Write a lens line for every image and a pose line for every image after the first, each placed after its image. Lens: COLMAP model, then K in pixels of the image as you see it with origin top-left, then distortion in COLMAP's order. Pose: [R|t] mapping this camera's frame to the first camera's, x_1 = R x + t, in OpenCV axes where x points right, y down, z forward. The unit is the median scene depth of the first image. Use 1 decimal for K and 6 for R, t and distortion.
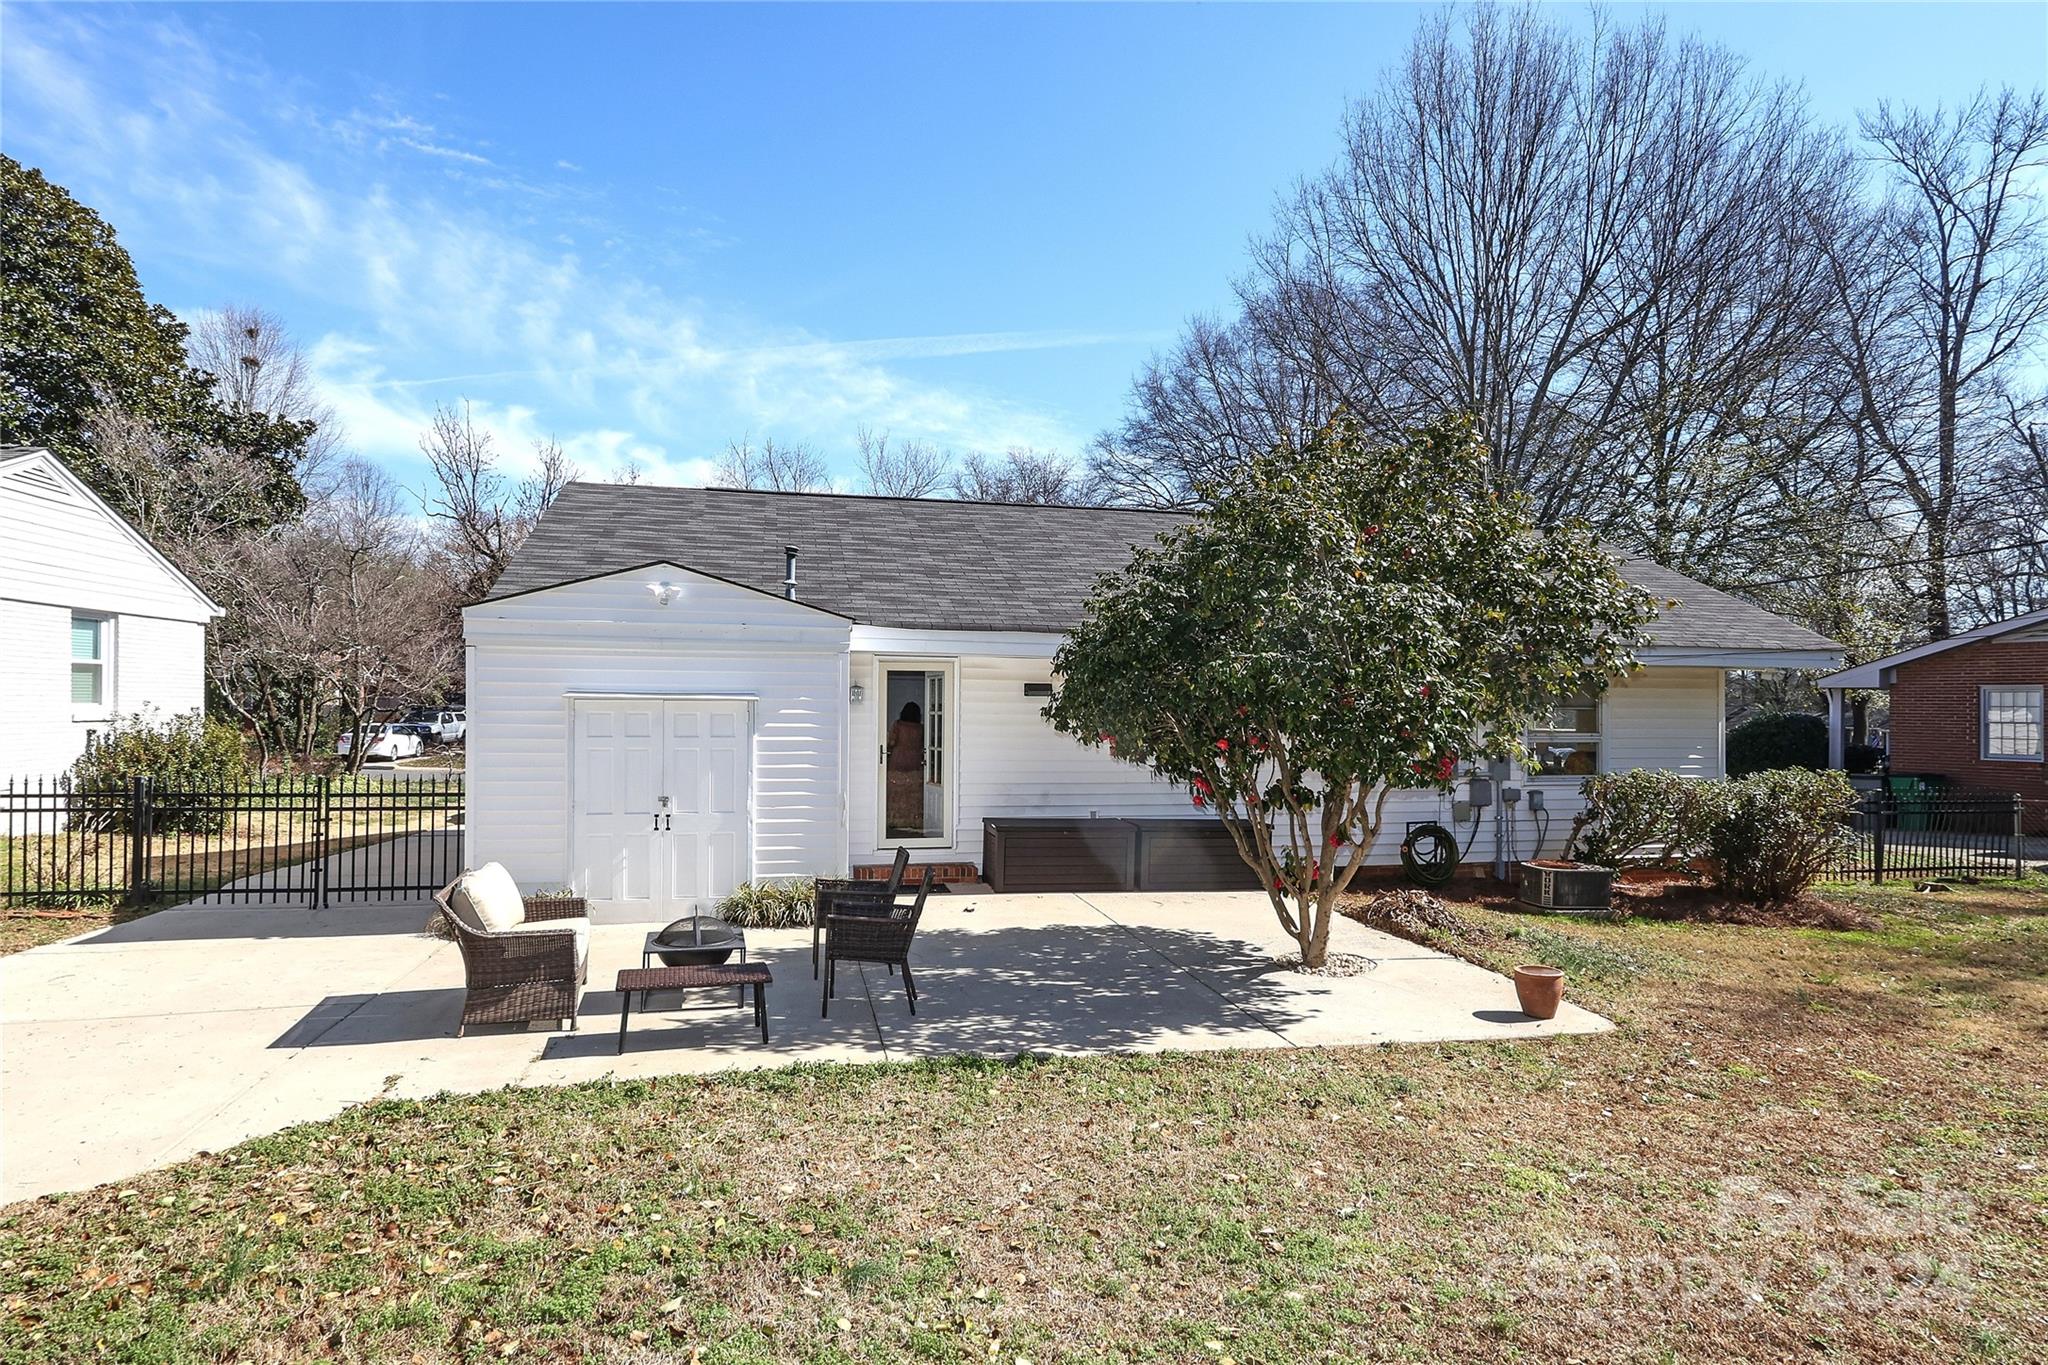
lens RADIAL K [[1153.6, 0, 1022.1], [0, 1153.6, 738.0], [0, 0, 1]] dist [0.001599, -0.000337]
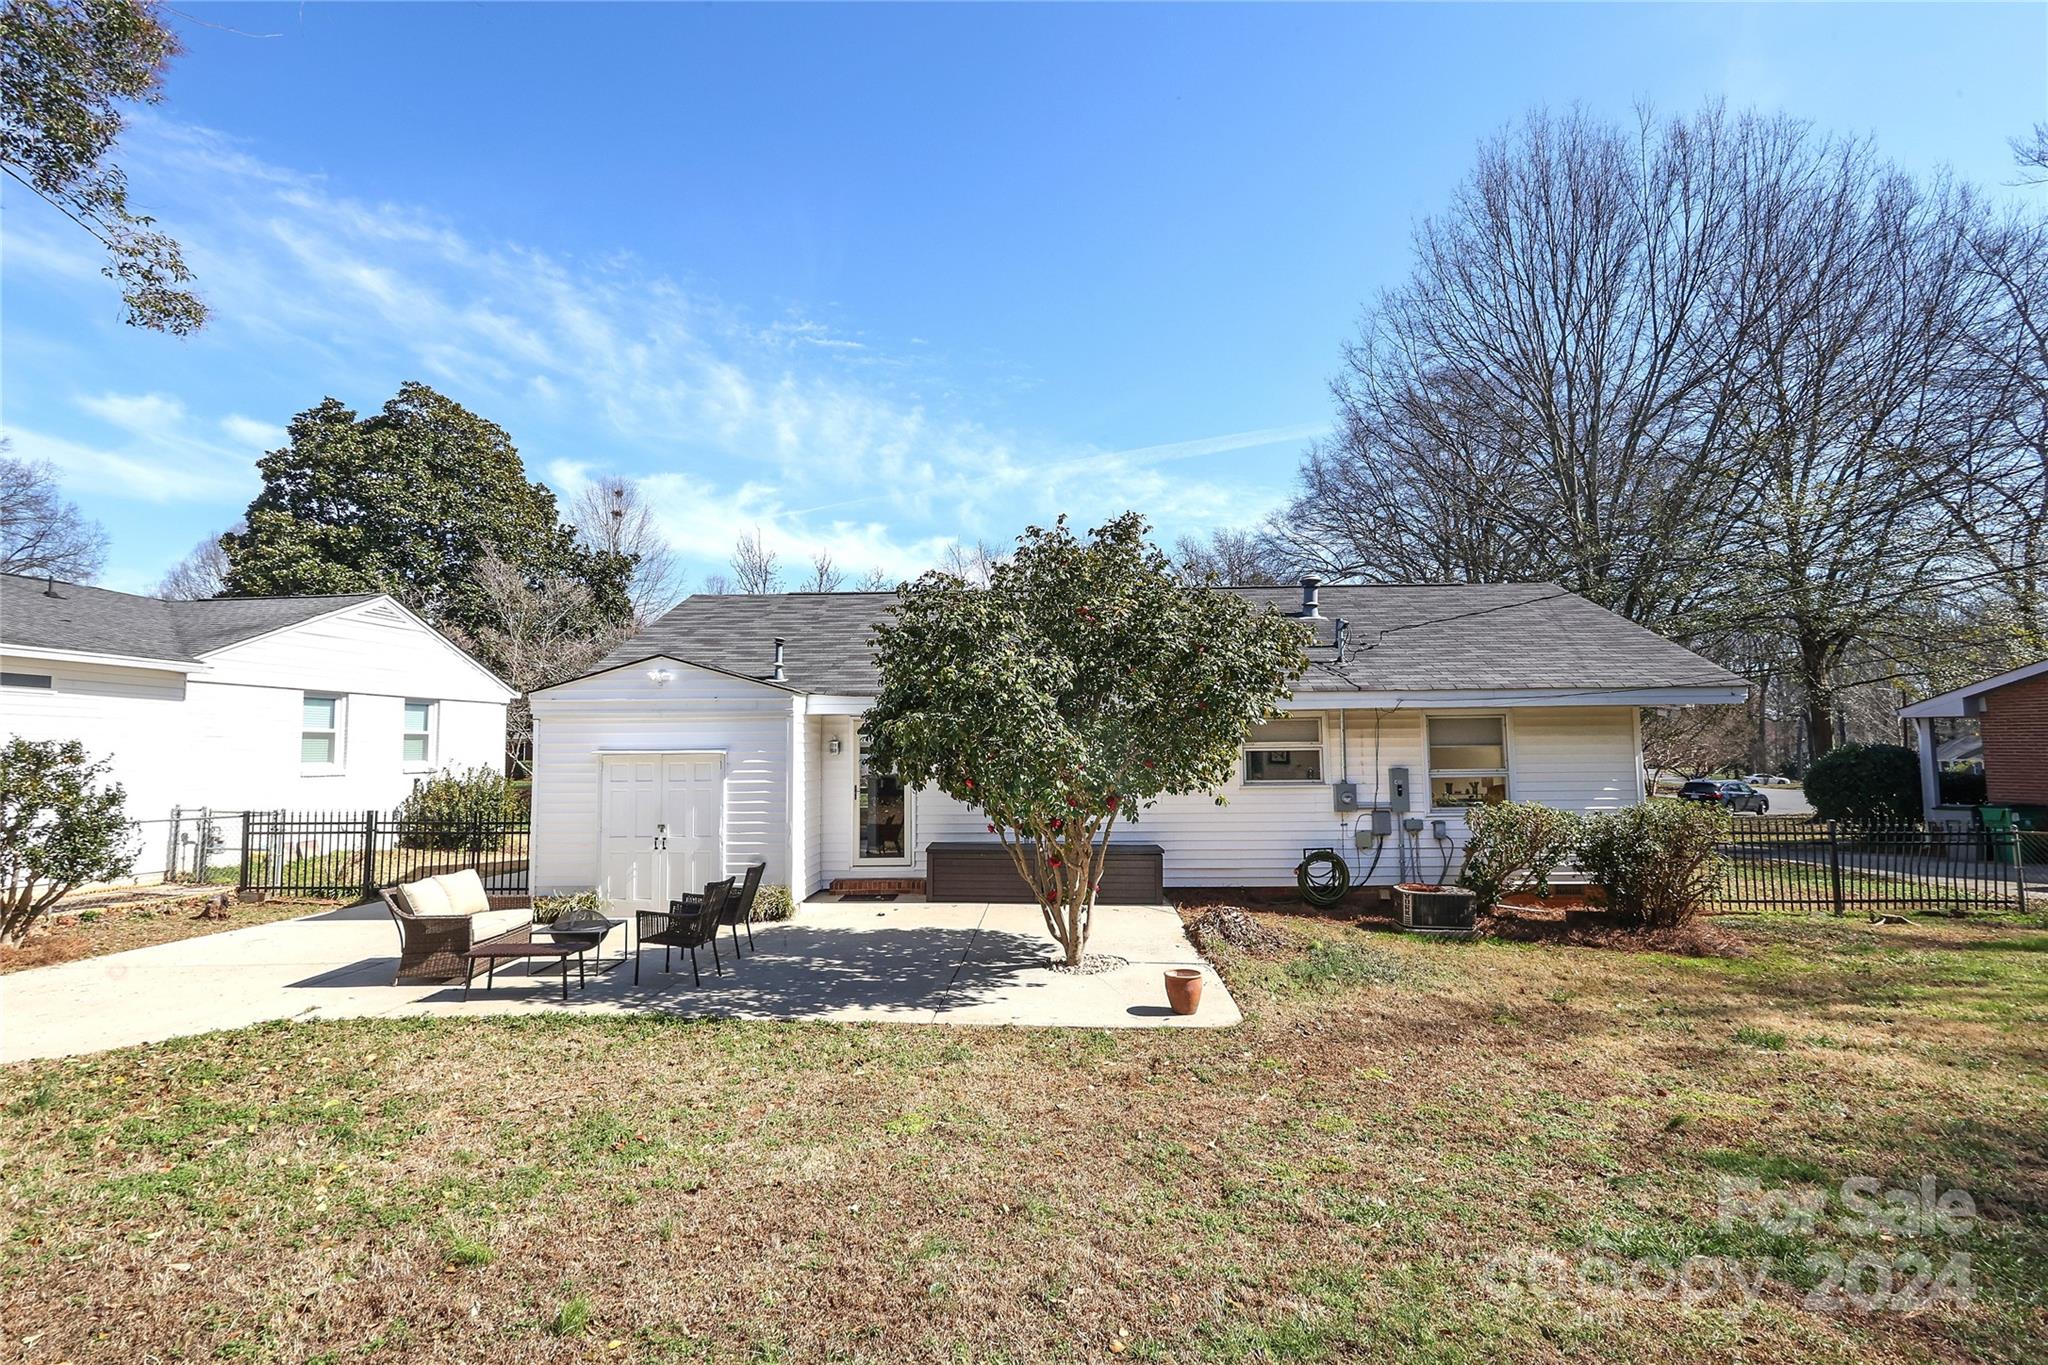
lens RADIAL K [[974.9, 0, 1012.3], [0, 974.9, 706.0], [0, 0, 1]] dist [0.000385, -0.000018]
pose [[0.966196, -0.029150, -0.256155, 0.330828], [0.010717, 0.997270, -0.073065, -0.000730], [0.257586, 0.067850, 0.963870, -0.018994]]
